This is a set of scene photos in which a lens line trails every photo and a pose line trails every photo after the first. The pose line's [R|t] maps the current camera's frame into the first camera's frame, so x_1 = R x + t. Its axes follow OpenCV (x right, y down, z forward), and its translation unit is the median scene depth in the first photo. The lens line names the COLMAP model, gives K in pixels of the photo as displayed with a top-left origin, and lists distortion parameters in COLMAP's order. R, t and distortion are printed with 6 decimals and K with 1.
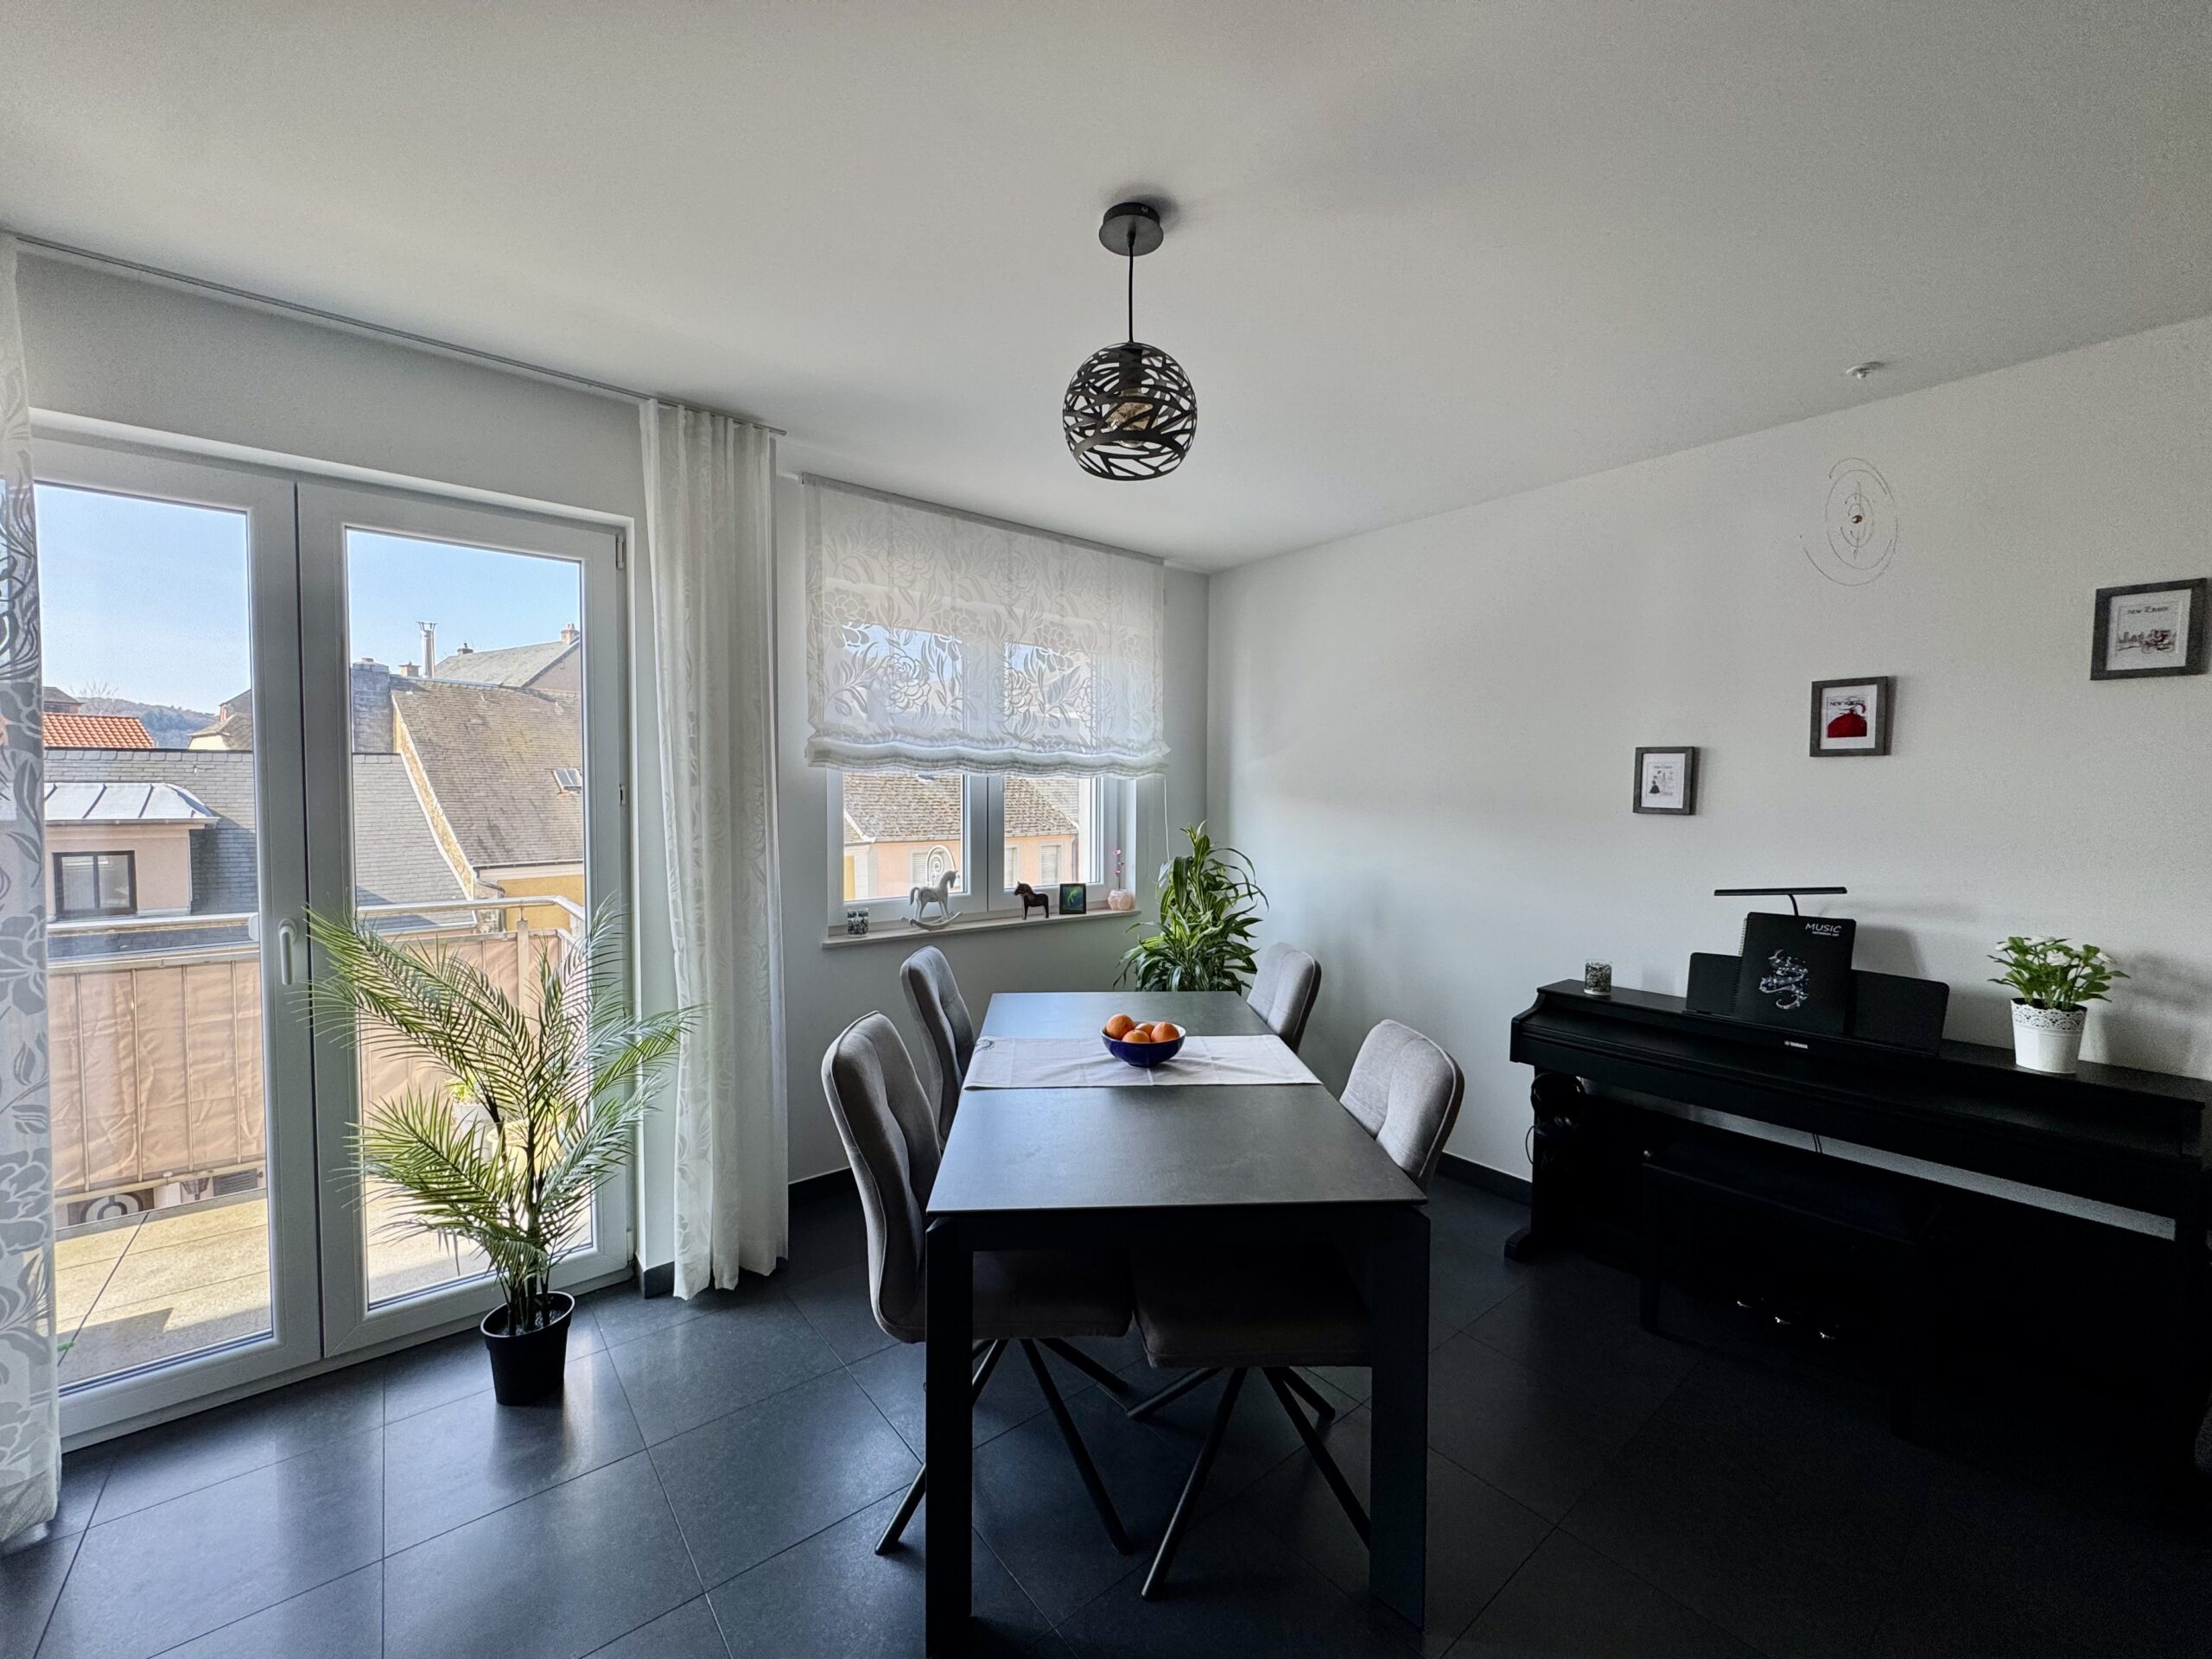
lens RADIAL K [[882.6, 0, 1098.5], [0, 882.6, 831.2], [0, 0, 1]] dist [-0.001812, -0.000052]
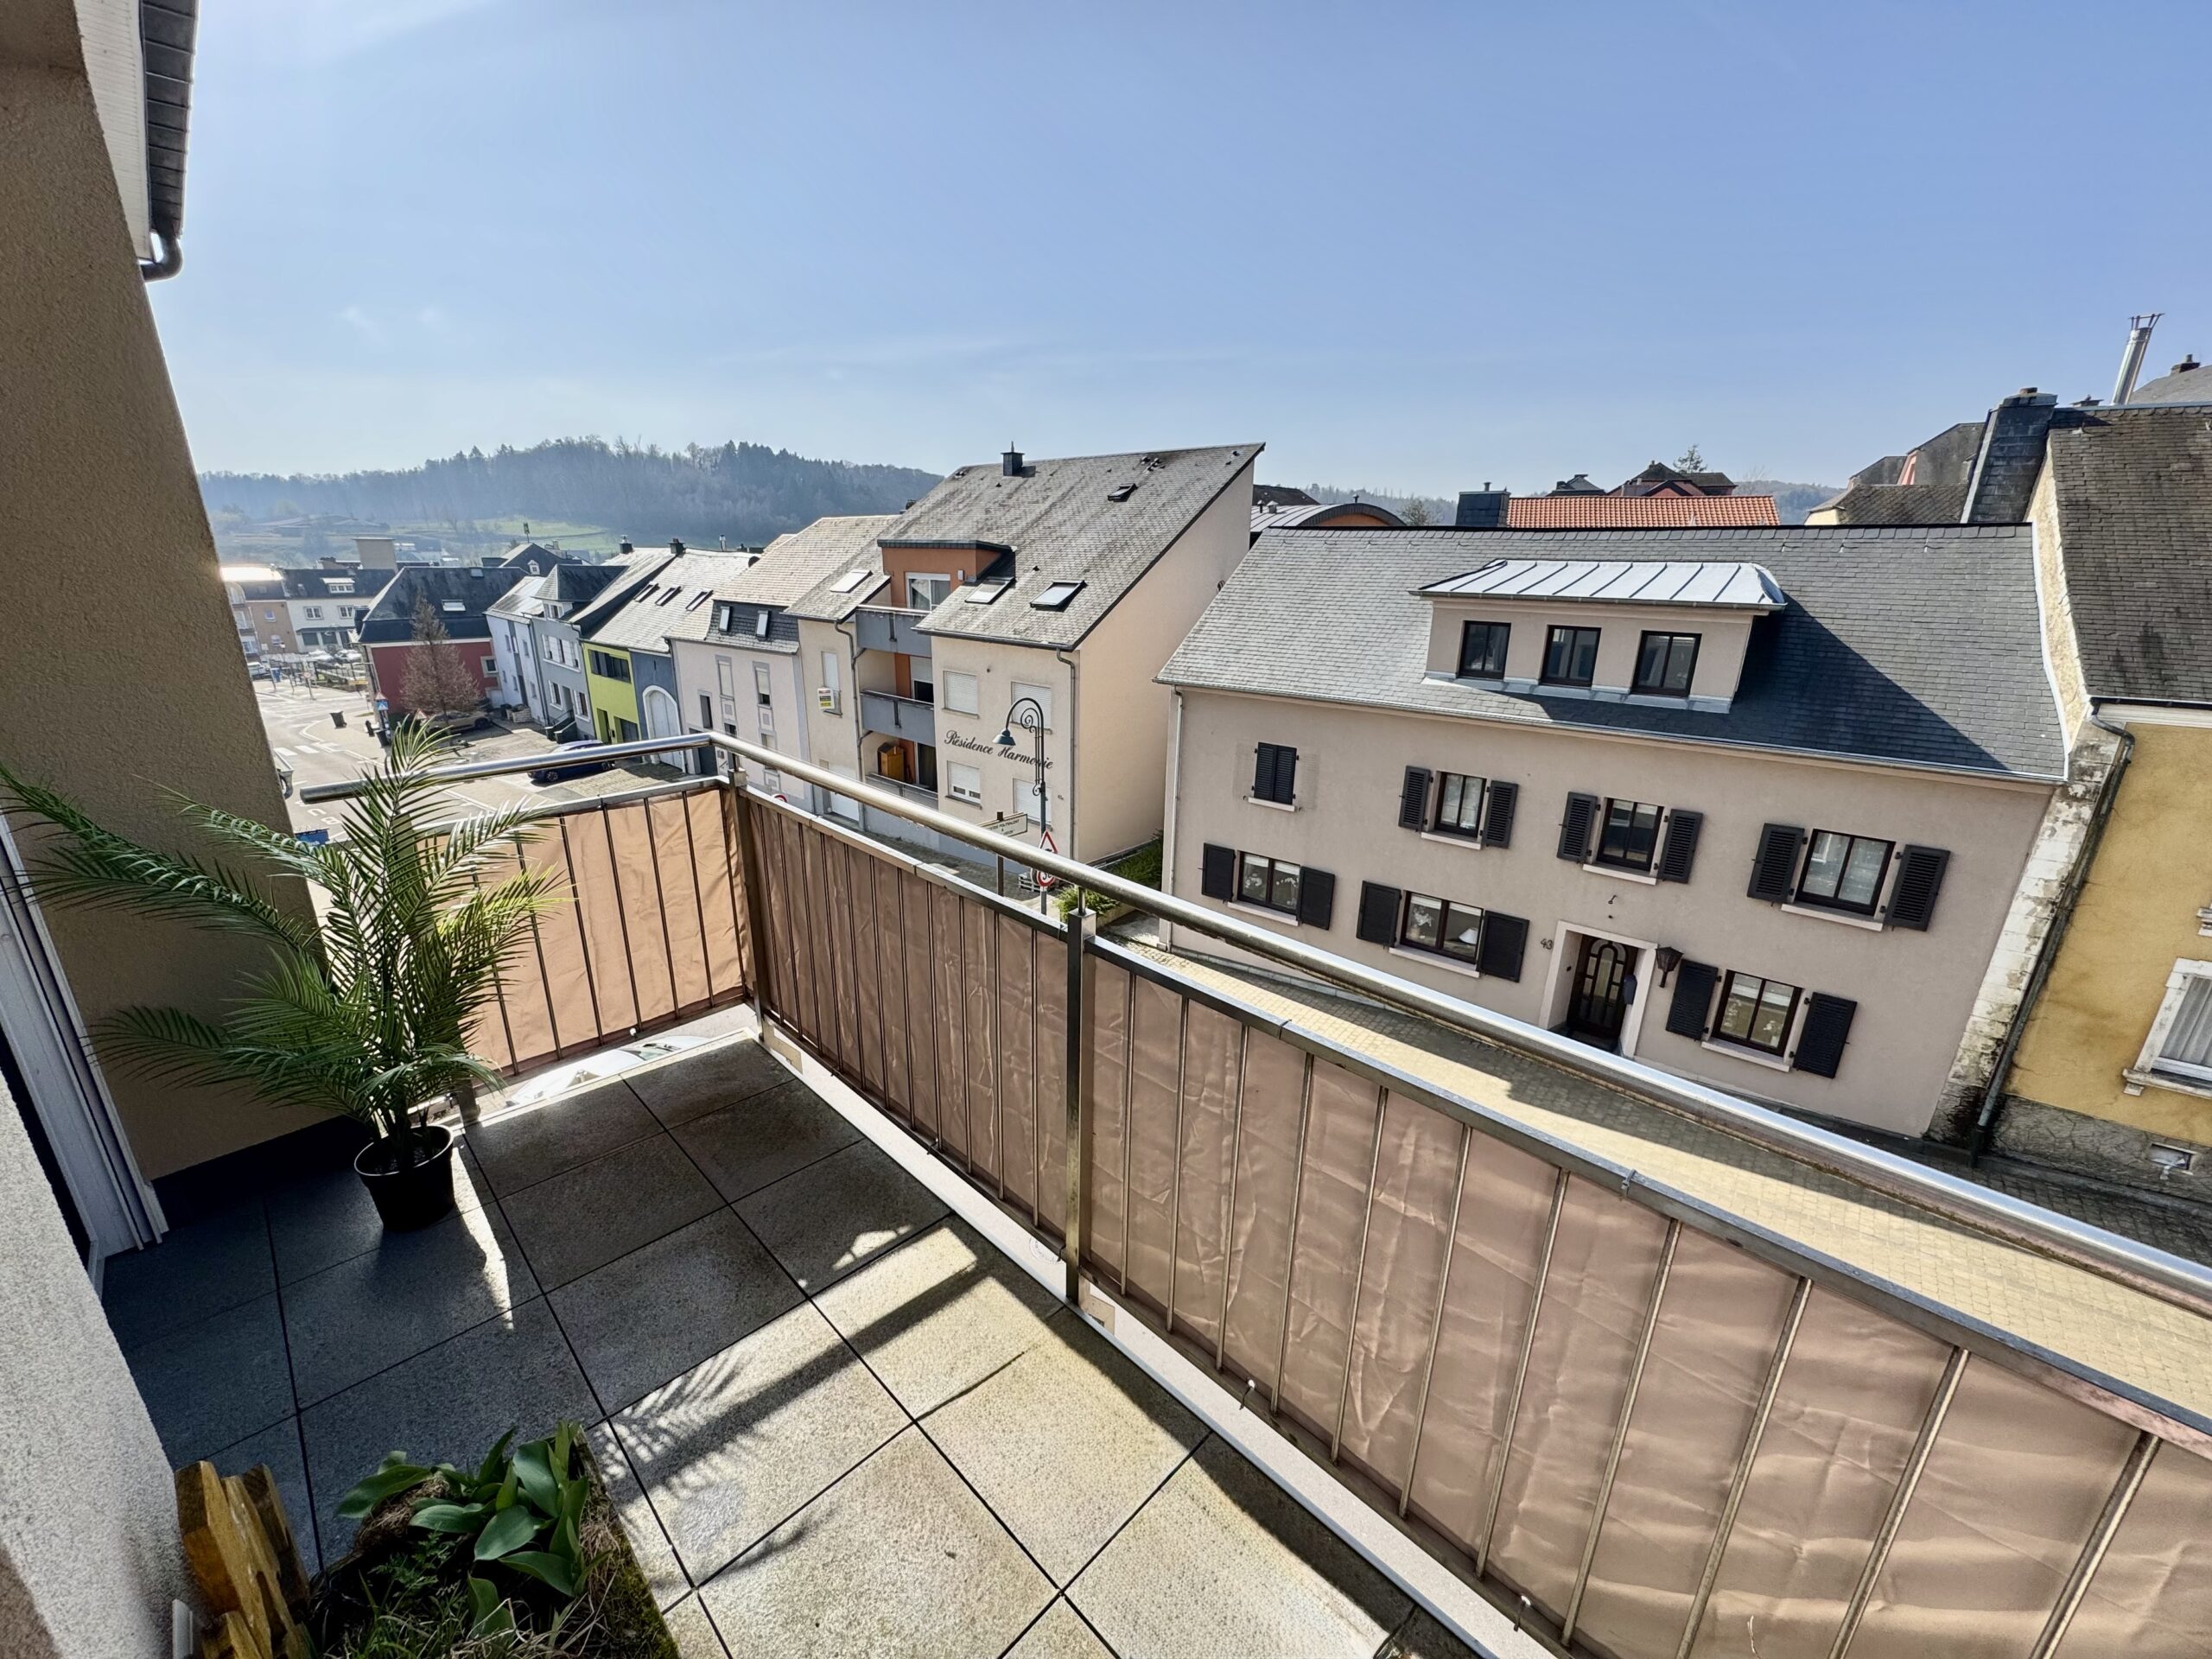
lens RADIAL K [[882.6, 0, 1094.8], [0, 882.6, 831.7], [0, 0, 1]] dist [-0.001812, -0.000052]
pose [[0.114322, 0.295859, -0.948366, -0.117259], [-0.055127, 0.955043, 0.291297, -0.014074], [0.991913, 0.018979, 0.125492, 0.148464]]
